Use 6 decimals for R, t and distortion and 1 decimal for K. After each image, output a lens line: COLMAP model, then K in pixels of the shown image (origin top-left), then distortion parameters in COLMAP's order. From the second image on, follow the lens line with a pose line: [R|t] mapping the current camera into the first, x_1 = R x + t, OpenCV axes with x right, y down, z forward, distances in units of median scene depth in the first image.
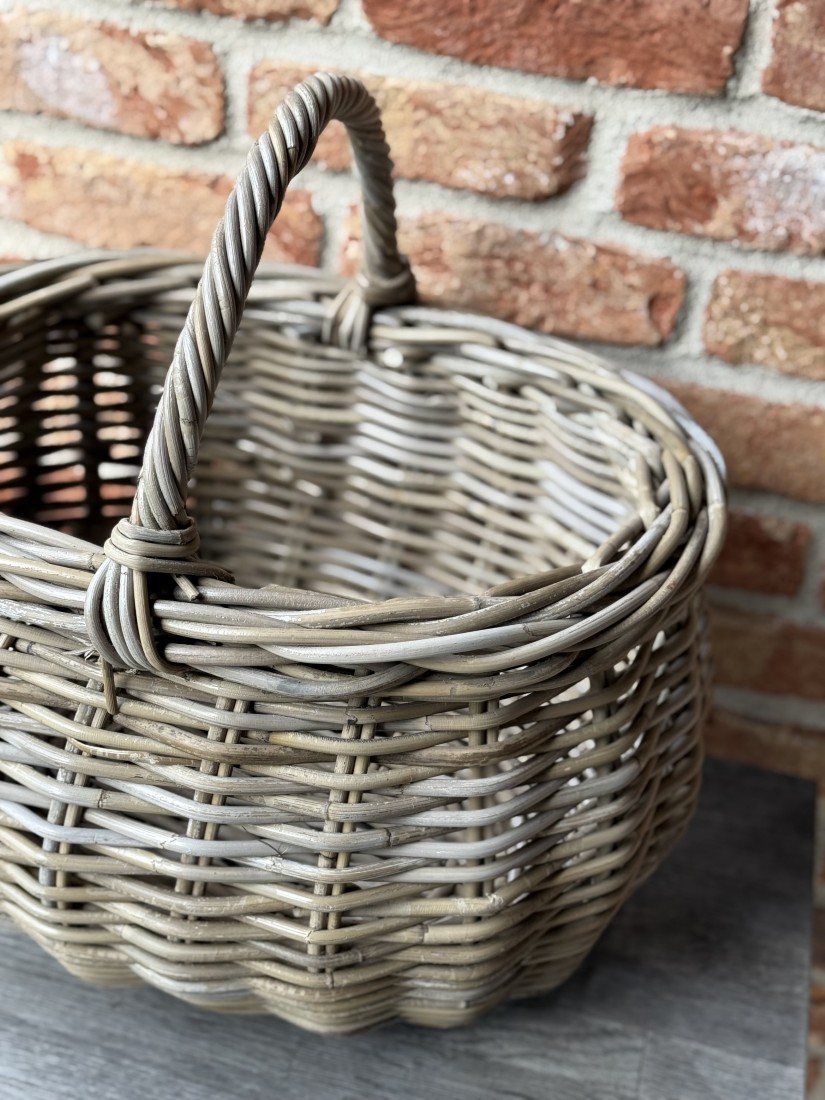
lens RADIAL K [[1567.4, 0, 413.1], [0, 1567.4, 566.8], [0, 0, 1]] dist [0.099805, 0.000000]
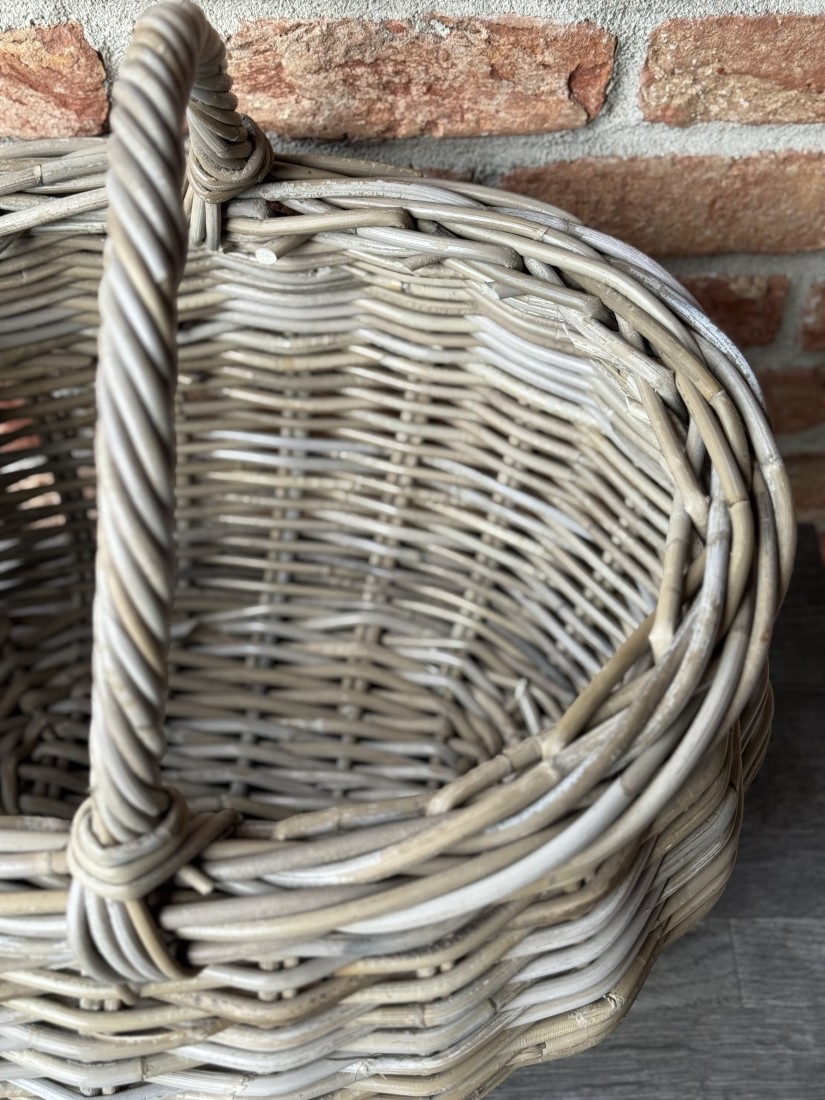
lens RADIAL K [[1567.4, 0, 417.0], [0, 1567.4, 560.5], [0, 0, 1]] dist [0.099805, 0.000000]
pose [[0.958958, -0.271231, 0.082663, -0.044208], [0.217492, 0.890653, 0.399293, -0.282748], [-0.181924, -0.364926, 0.913089, 0.243996]]
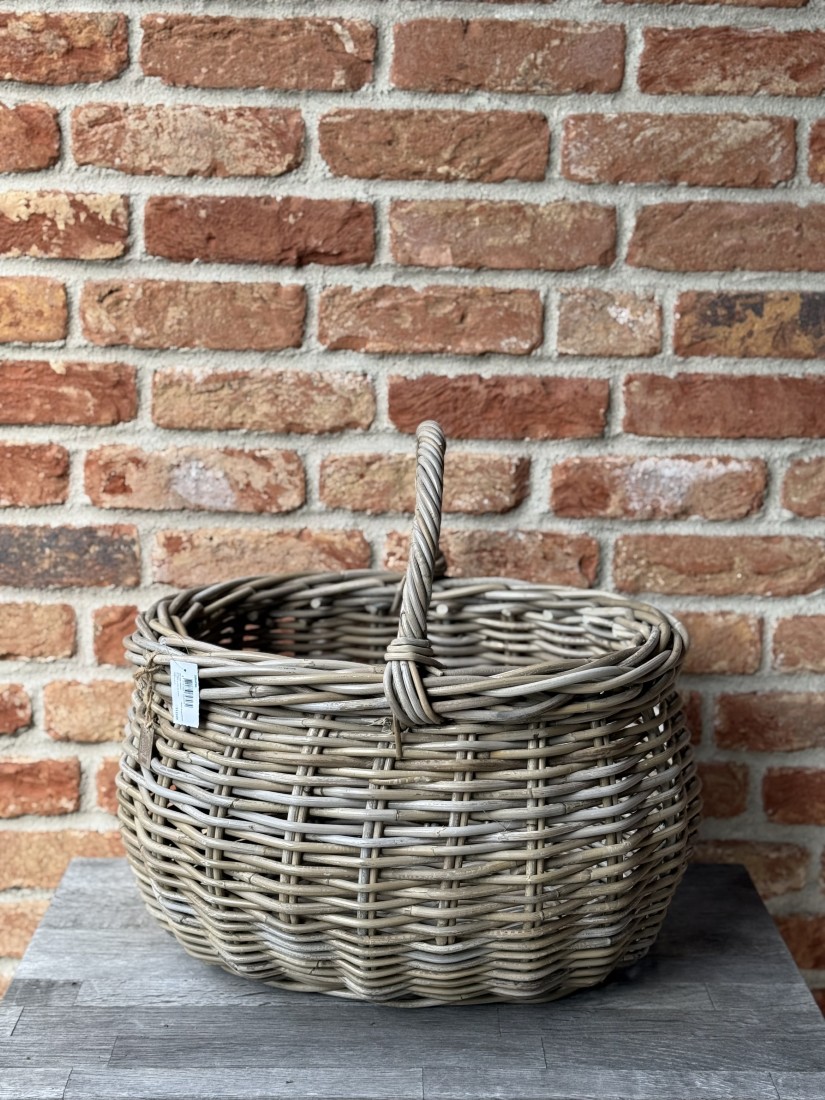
lens RADIAL K [[1567.4, 0, 413.8], [0, 1567.4, 558.6], [0, 0, 1]] dist [0.099805, 0.000000]
pose [[0.965279, -0.126191, 0.228718, -0.394750], [0.199325, 0.921735, -0.332678, 0.342002], [-0.168837, 0.366716, 0.914884, -0.476283]]
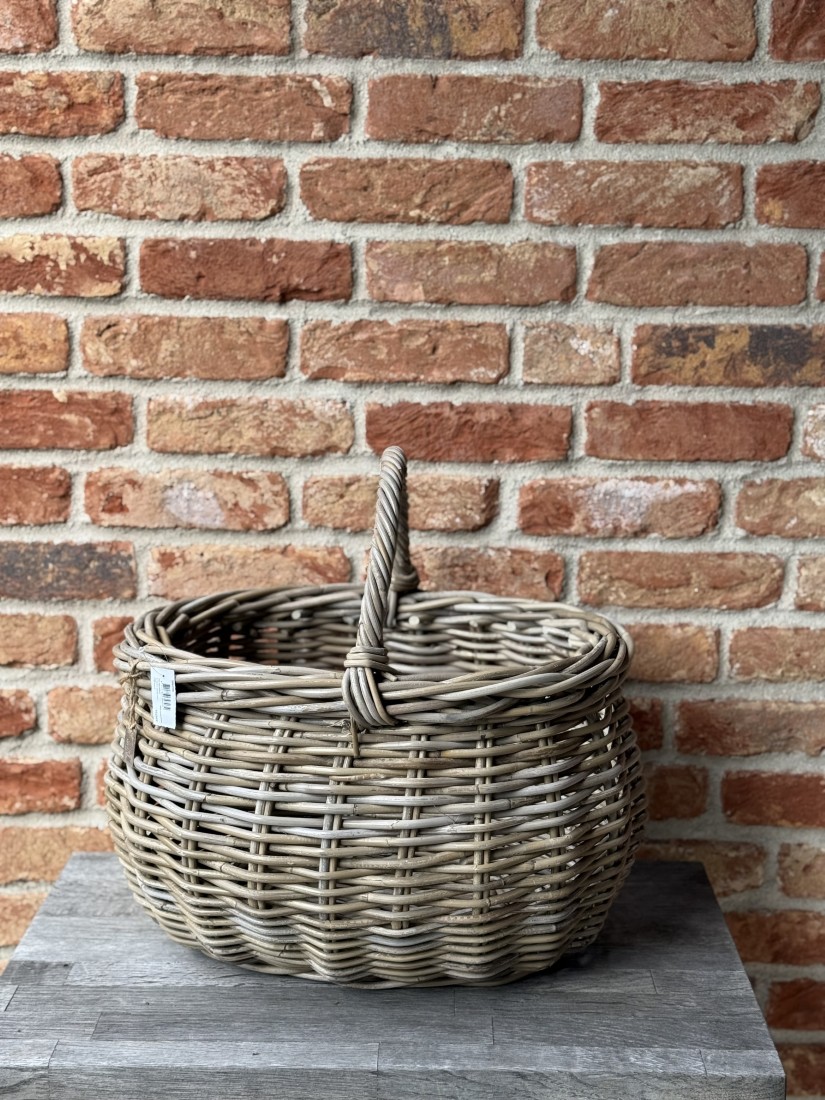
lens RADIAL K [[1567.4, 0, 415.6], [0, 1567.4, 549.7], [0, 0, 1]] dist [0.099805, 0.000000]
pose [[0.971715, -0.121699, 0.202383, -0.344383], [0.188103, 0.917009, -0.351728, 0.394995], [-0.142782, 0.379848, 0.913963, -0.594809]]
